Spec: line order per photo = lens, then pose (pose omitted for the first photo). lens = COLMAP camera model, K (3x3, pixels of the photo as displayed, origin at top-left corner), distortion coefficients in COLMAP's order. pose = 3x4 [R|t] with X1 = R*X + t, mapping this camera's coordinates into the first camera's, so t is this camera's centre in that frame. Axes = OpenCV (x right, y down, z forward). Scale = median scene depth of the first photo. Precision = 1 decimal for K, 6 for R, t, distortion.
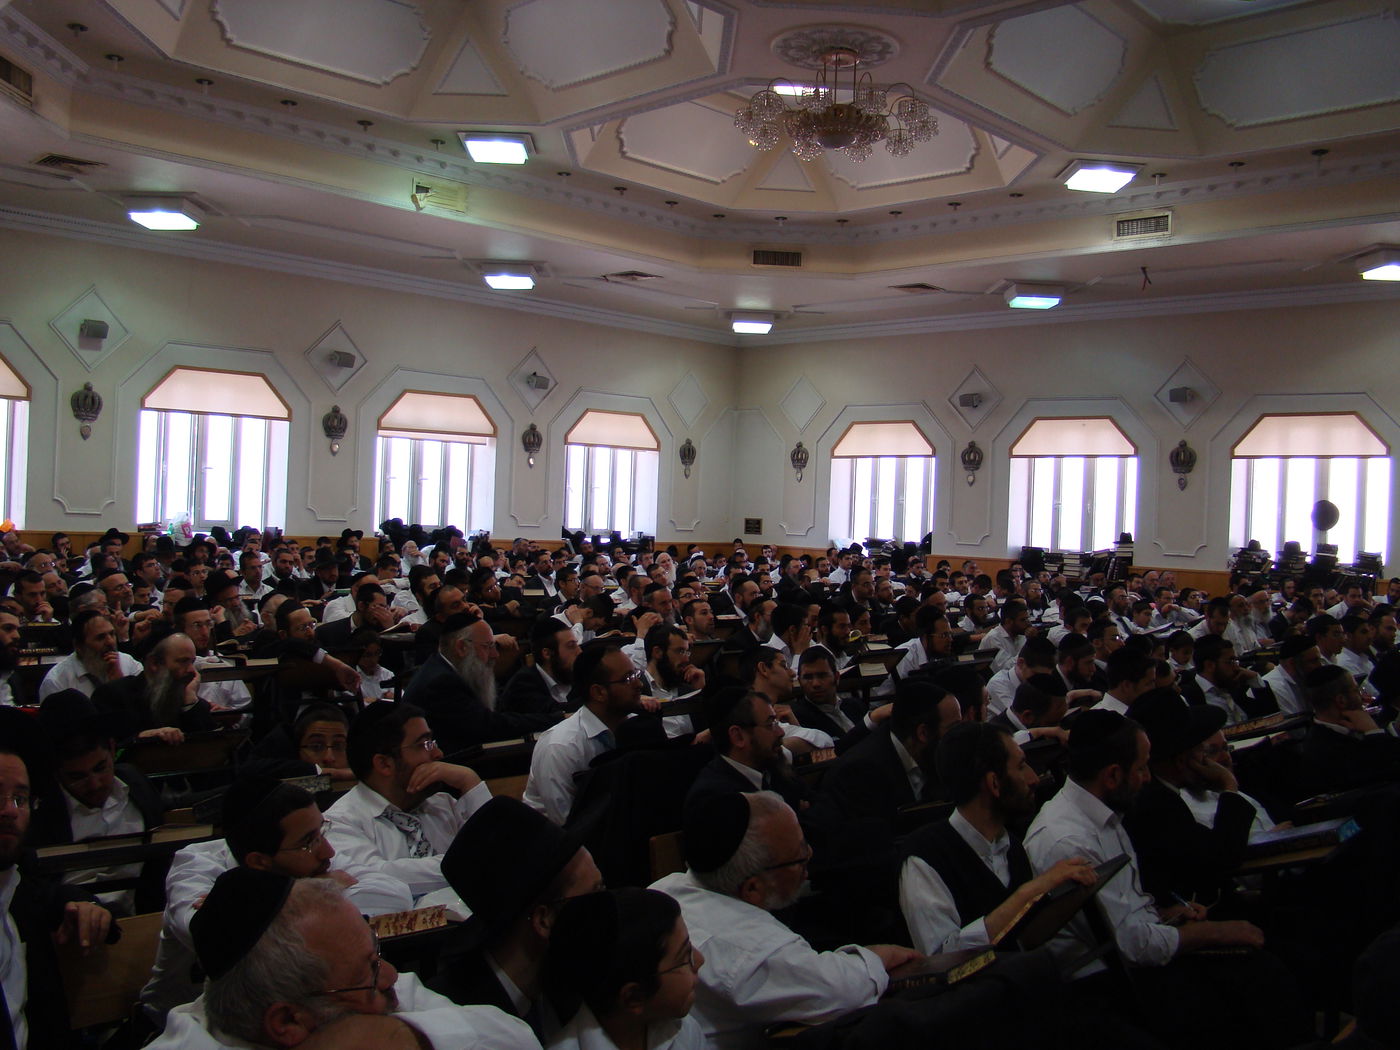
lens RADIAL K [[1313.0, 0, 696.0], [0, 1313.0, 522.8], [0, 0, 1]] dist [-0.083680, 0.000000]
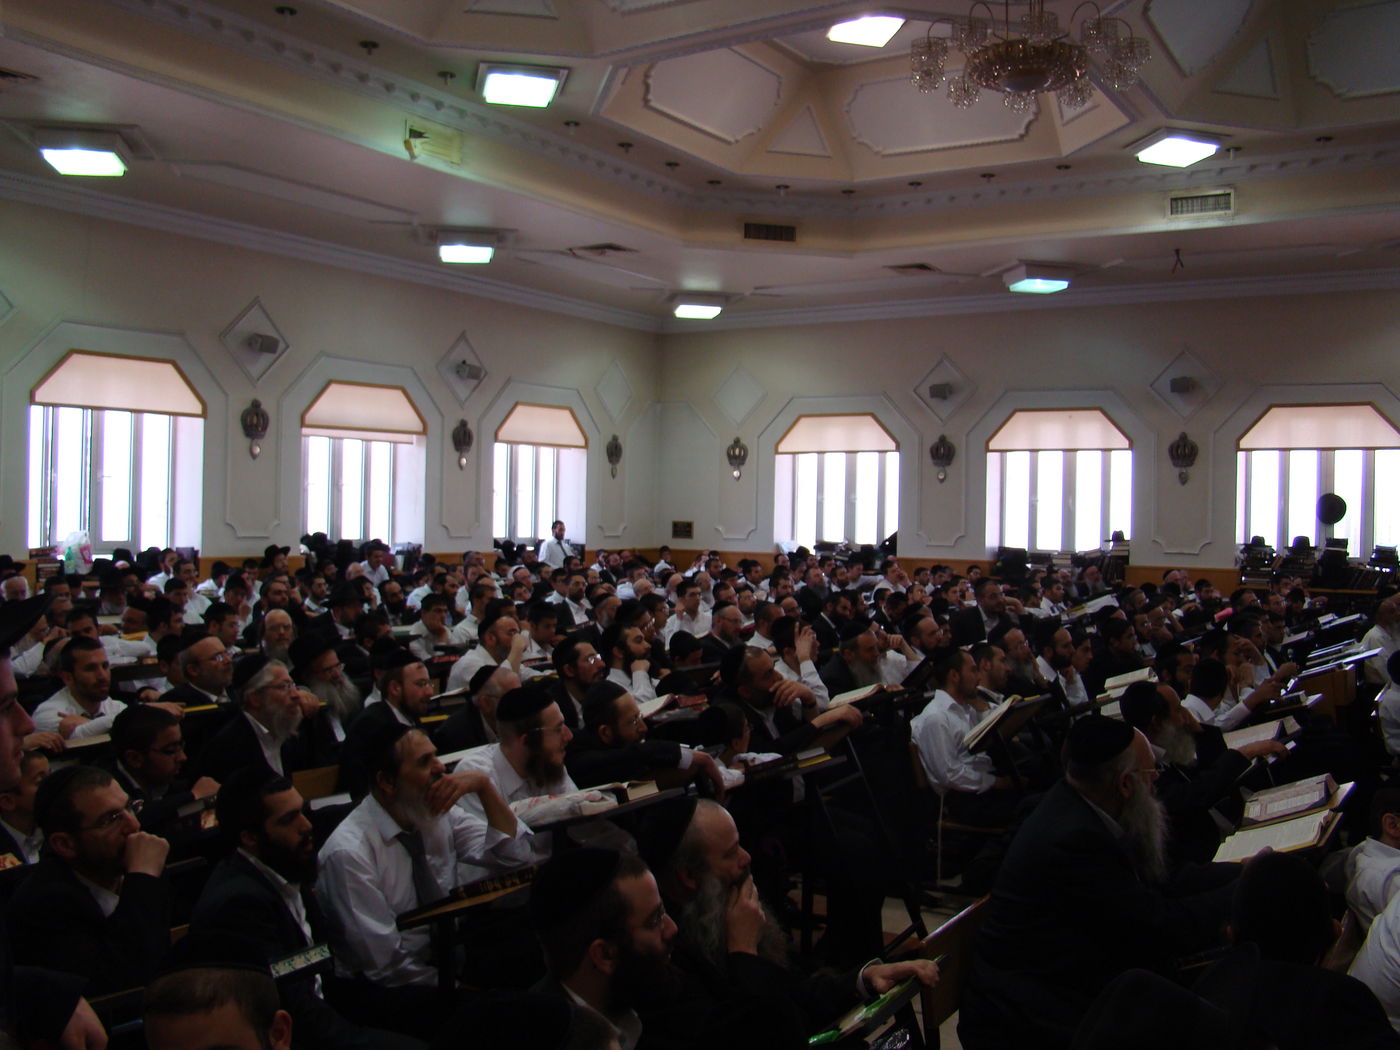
lens RADIAL K [[1313.0, 0, 703.4], [0, 1313.0, 522.2], [0, 0, 1]] dist [-0.083680, 0.000000]
pose [[0.980294, -0.020830, 0.196444, -0.163799], [0.020031, 0.999781, 0.006057, -0.010649], [-0.196527, -0.002003, 0.980496, 0.133446]]
